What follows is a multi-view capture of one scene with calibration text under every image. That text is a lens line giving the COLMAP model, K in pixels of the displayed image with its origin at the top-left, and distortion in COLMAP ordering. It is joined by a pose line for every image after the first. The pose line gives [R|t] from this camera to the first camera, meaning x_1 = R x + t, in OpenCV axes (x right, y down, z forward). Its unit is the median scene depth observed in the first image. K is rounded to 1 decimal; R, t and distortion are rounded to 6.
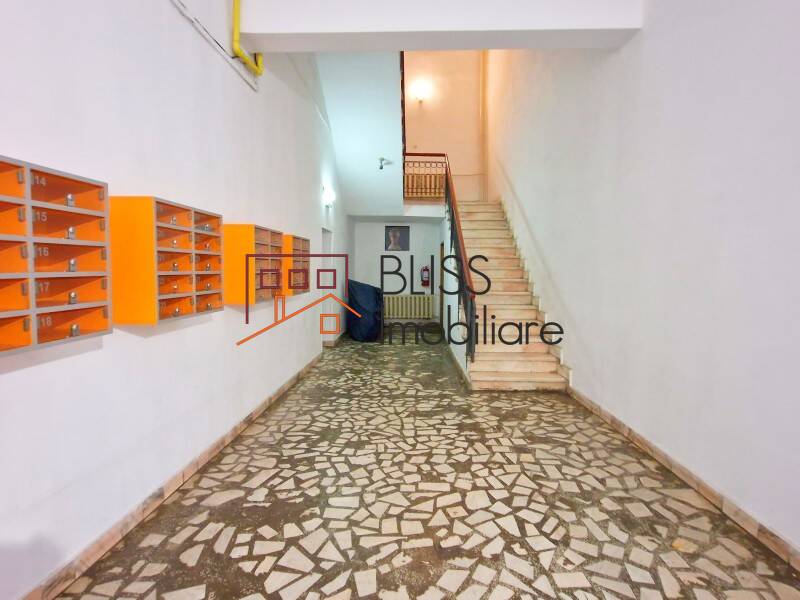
lens RADIAL K [[432.0, 0, 400.9], [0, 432.0, 298.5], [0, 0, 1]] dist [-0.002546, -0.003032]
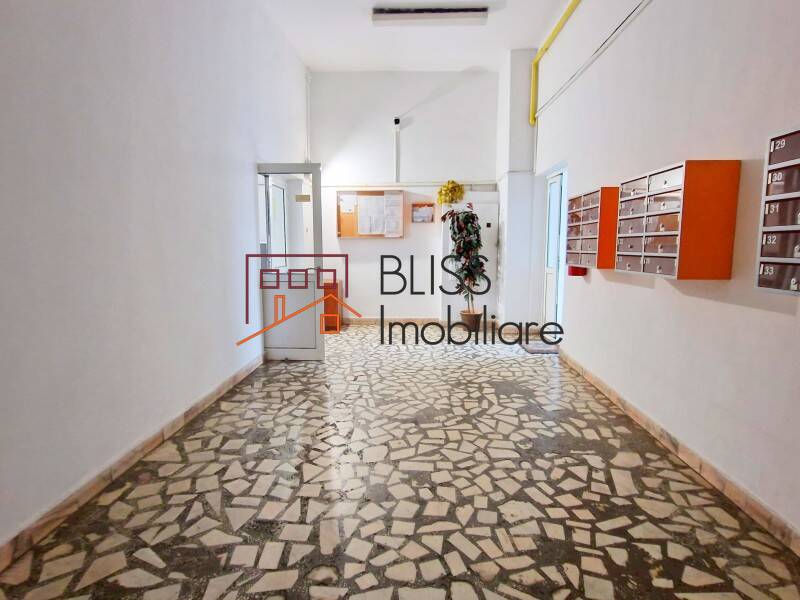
lens RADIAL K [[432.0, 0, 400.9], [0, 432.0, 298.5], [0, 0, 1]] dist [-0.002546, -0.003032]
pose [[-0.999935, -0.010795, -0.003547, 0.115186], [-0.011267, 0.982433, 0.186274, -0.083245], [0.001474, 0.186302, -0.982491, 1.810505]]
